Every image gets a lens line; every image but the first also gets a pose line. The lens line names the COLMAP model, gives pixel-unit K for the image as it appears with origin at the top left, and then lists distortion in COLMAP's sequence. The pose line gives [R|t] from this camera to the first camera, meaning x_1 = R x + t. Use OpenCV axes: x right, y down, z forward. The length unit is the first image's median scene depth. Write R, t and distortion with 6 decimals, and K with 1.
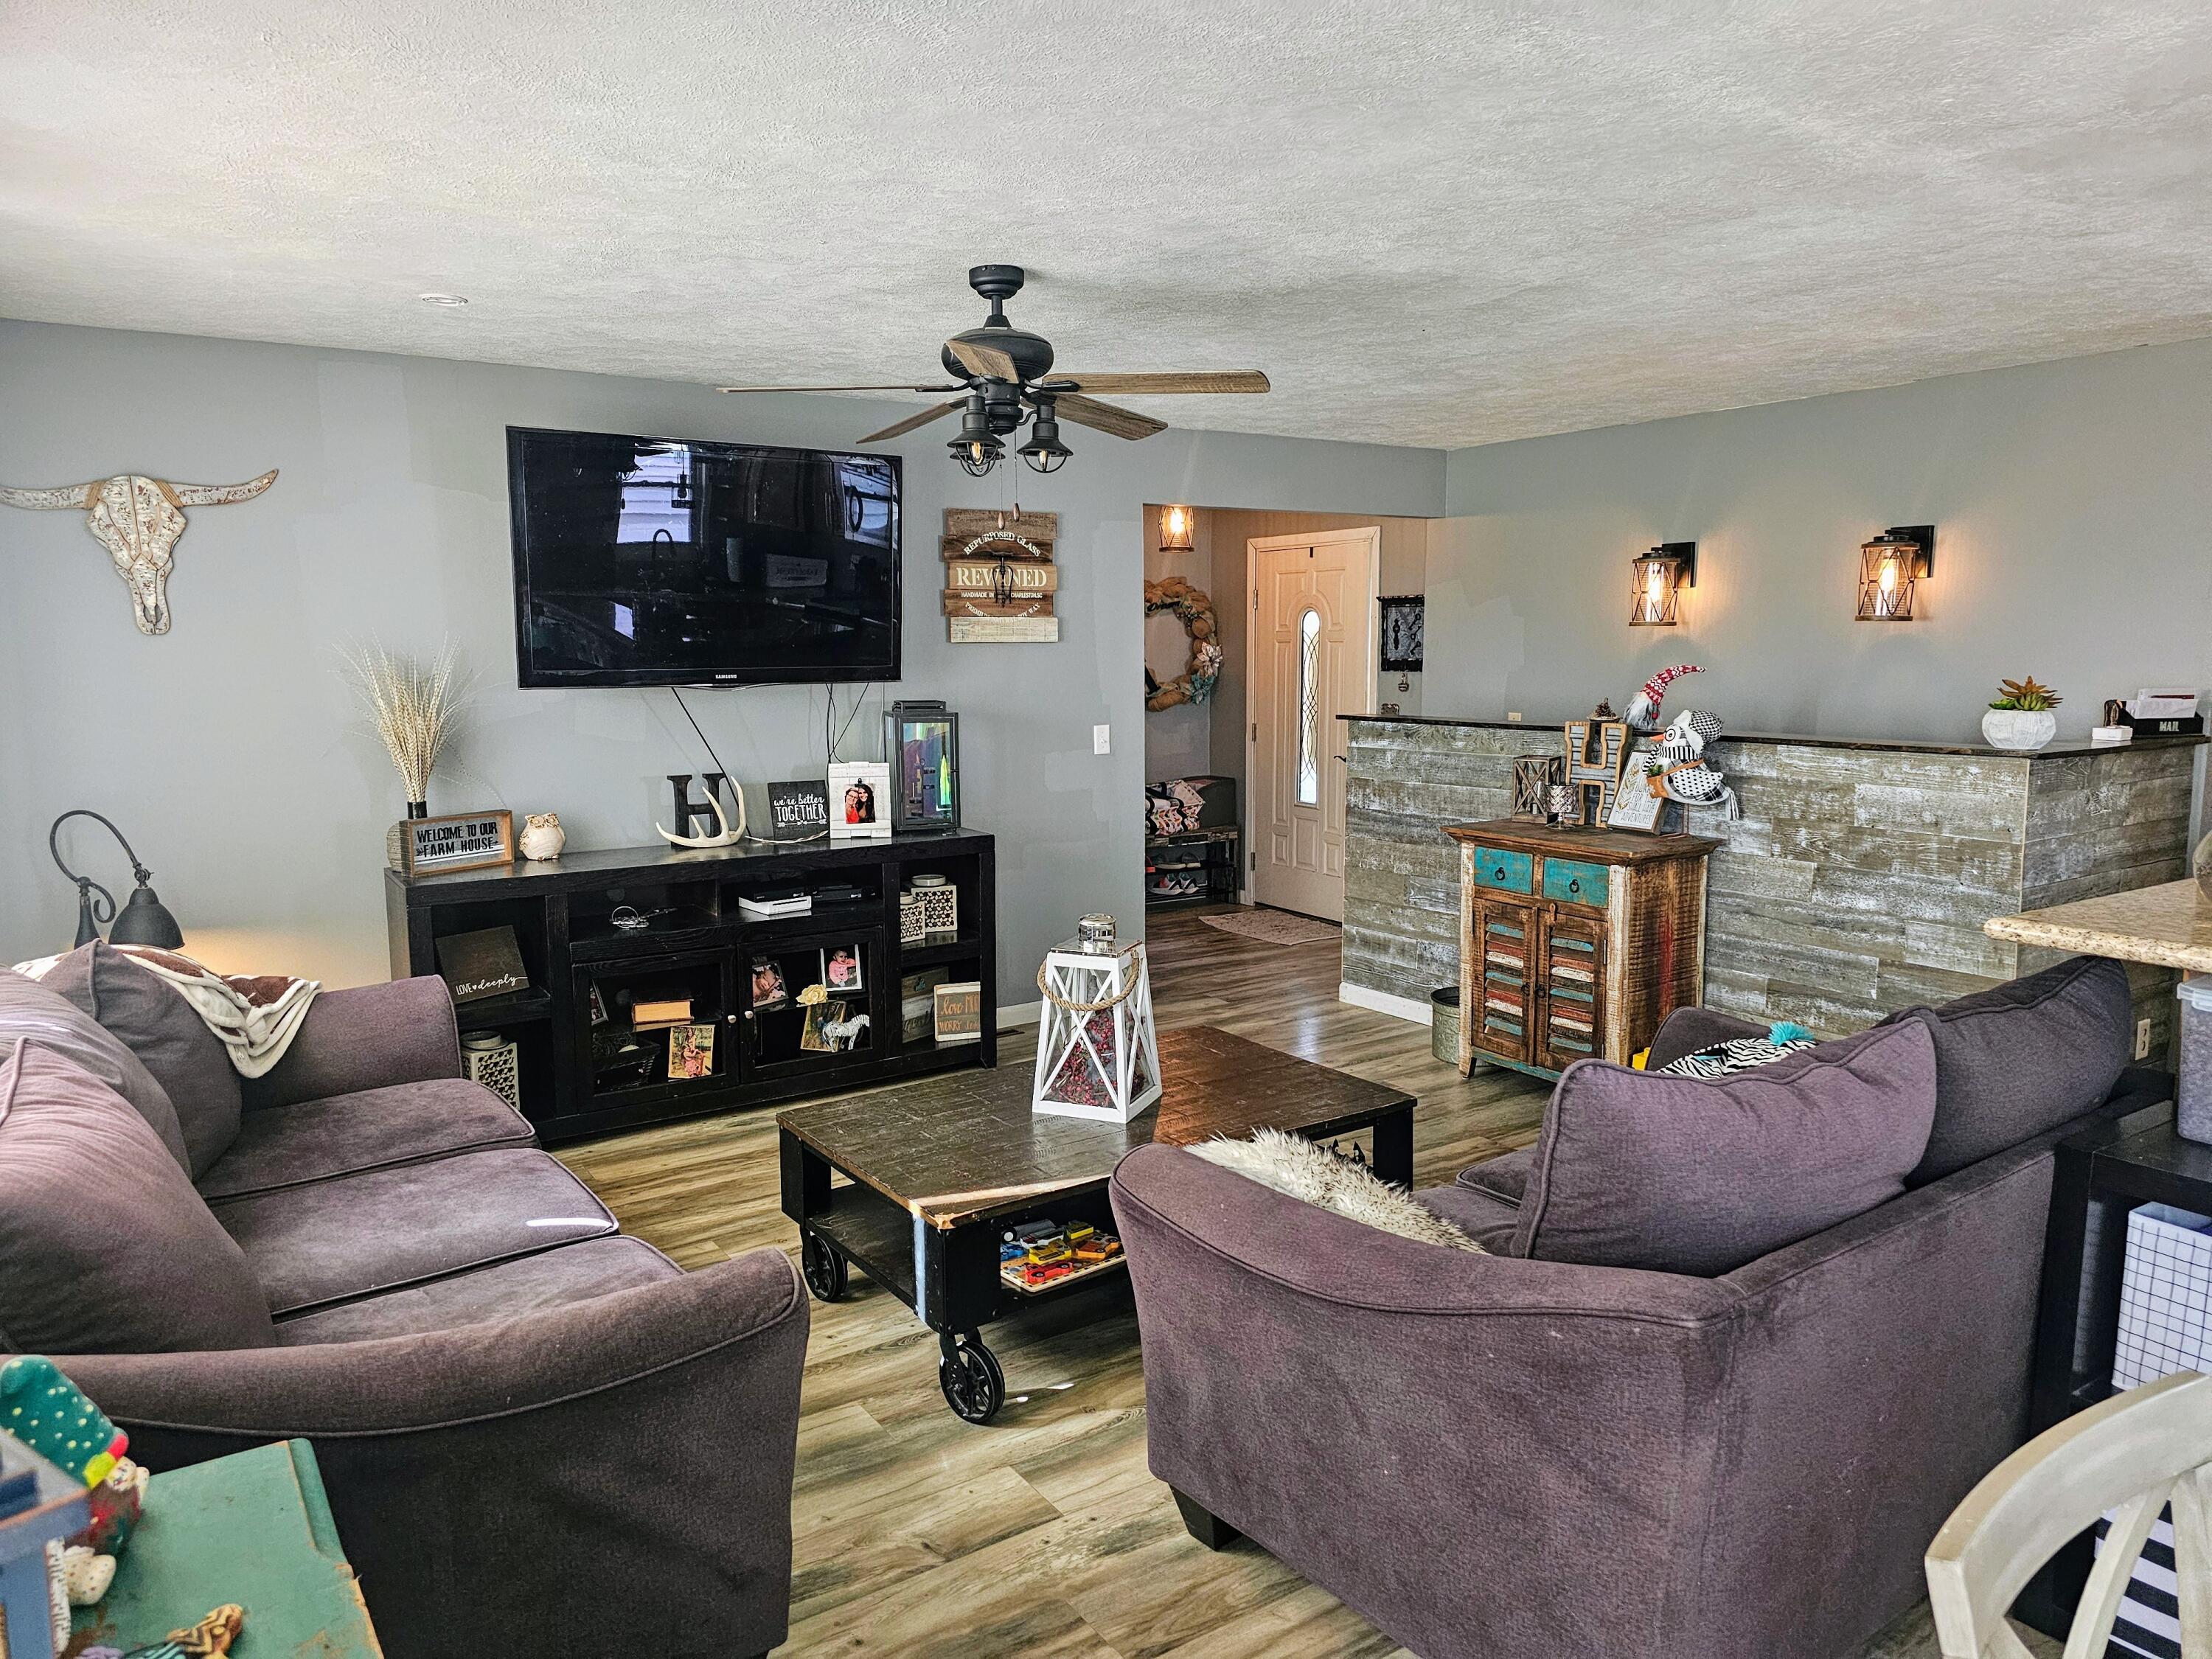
lens RADIAL K [[1479.9, 0, 1112.0], [0, 1479.9, 836.7], [0, 0, 1]] dist [0.033475, -0.019435]
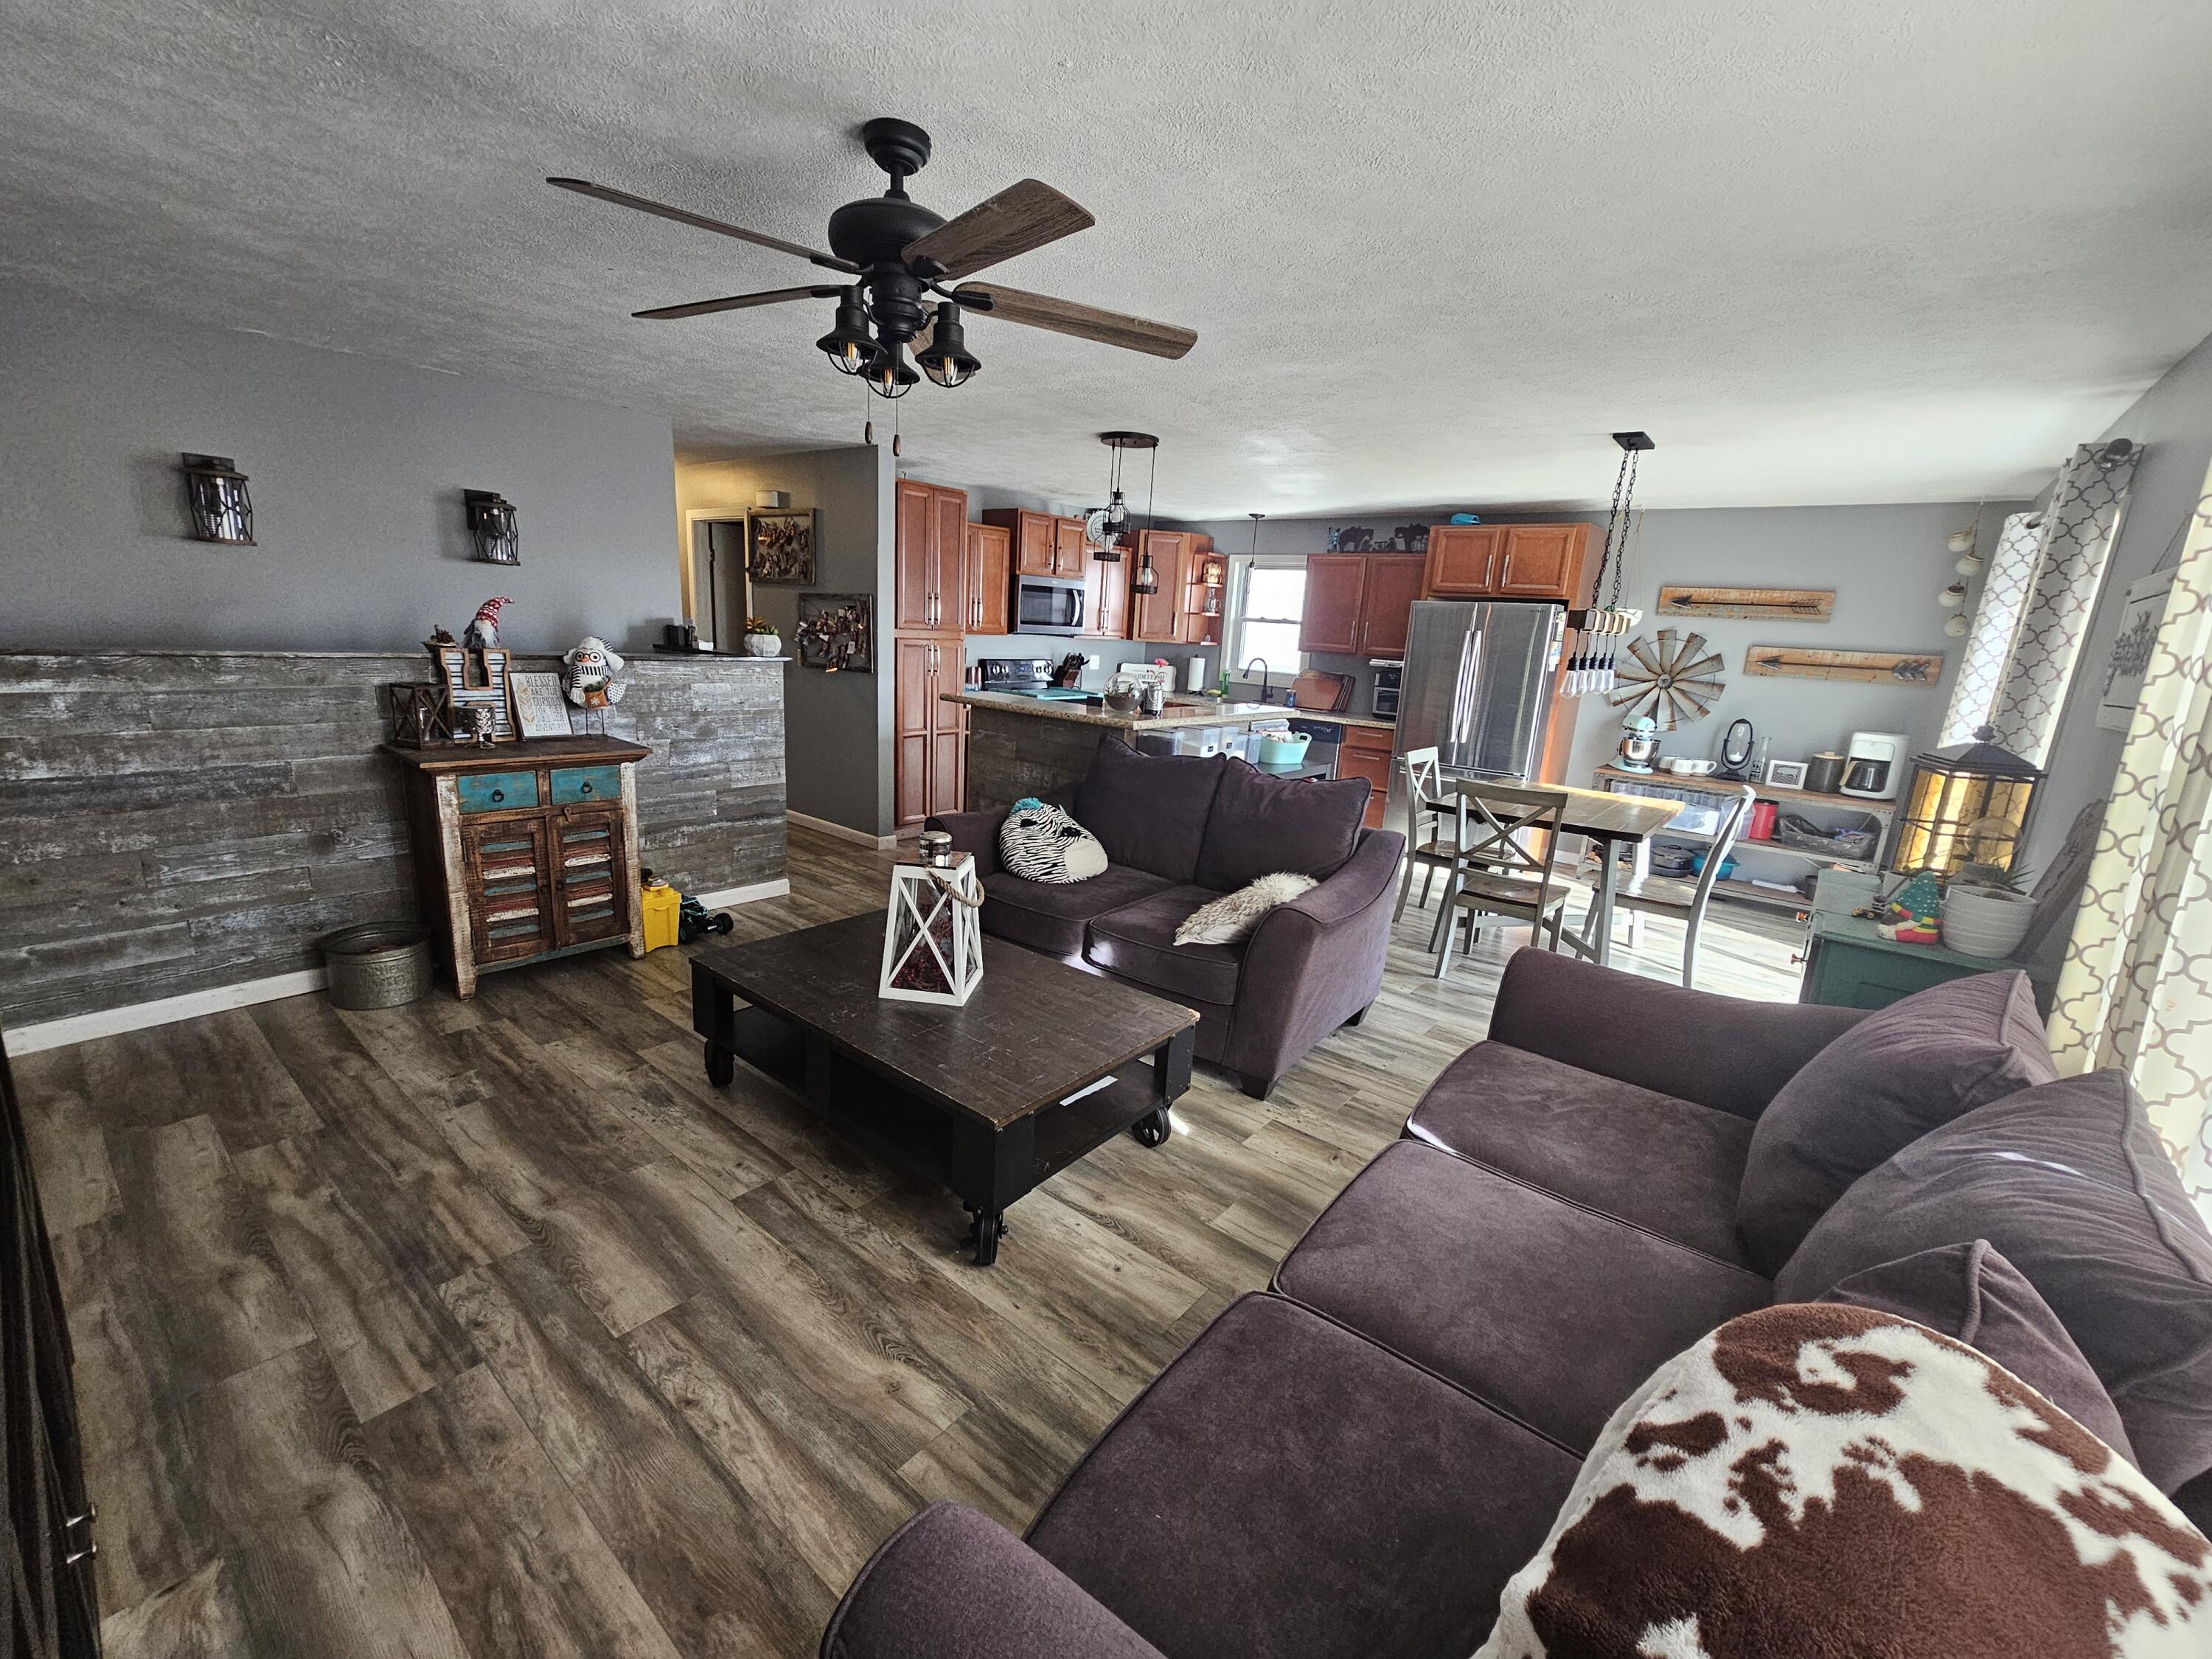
lens RADIAL K [[908.4, 0, 1102.8], [0, 908.4, 837.1], [0, 0, 1]] dist [-0.001163, -0.000205]
pose [[-0.290351, -0.230511, 0.928742, -0.467198], [0.065690, 0.963462, 0.259665, -0.085231], [-0.954663, 0.136403, -0.264600, 0.740282]]
